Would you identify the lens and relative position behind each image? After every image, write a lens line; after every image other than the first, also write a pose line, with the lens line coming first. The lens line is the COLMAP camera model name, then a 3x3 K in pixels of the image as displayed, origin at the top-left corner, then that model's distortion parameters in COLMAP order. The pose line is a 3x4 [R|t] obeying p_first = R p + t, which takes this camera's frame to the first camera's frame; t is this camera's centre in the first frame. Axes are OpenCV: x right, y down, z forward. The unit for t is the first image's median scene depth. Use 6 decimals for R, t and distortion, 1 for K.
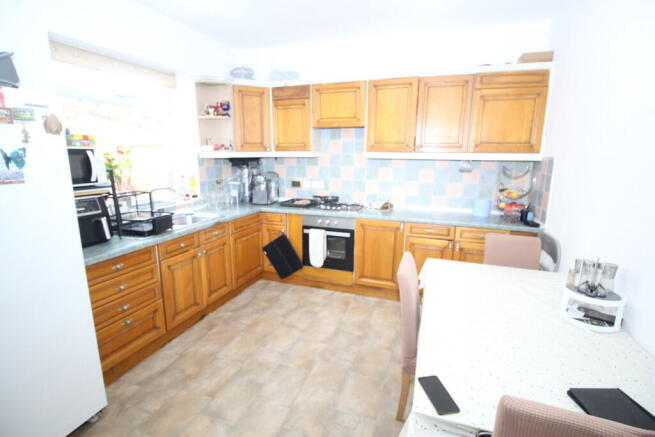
lens RADIAL K [[302.1, 0, 327.5], [0, 302.1, 218.5], [0, 0, 1]] dist [0.000622, -0.014979]
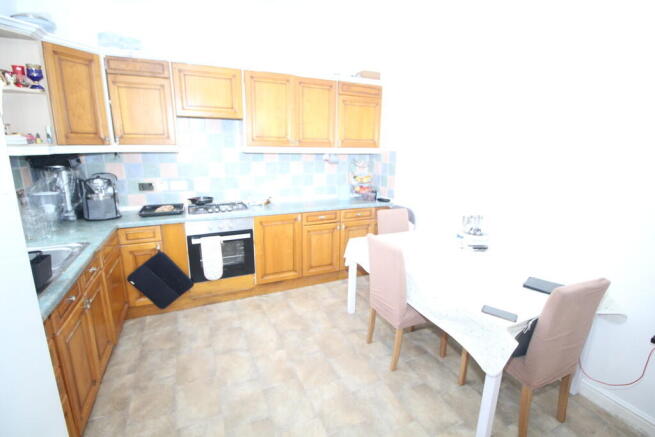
lens RADIAL K [[302.1, 0, 327.5], [0, 302.1, 218.5], [0, 0, 1]] dist [0.000622, -0.014979]
pose [[0.720709, -0.155733, 0.675519, -0.365990], [0.139794, 0.987071, 0.078412, -0.035461], [-0.678997, 0.037921, 0.733161, 0.143454]]
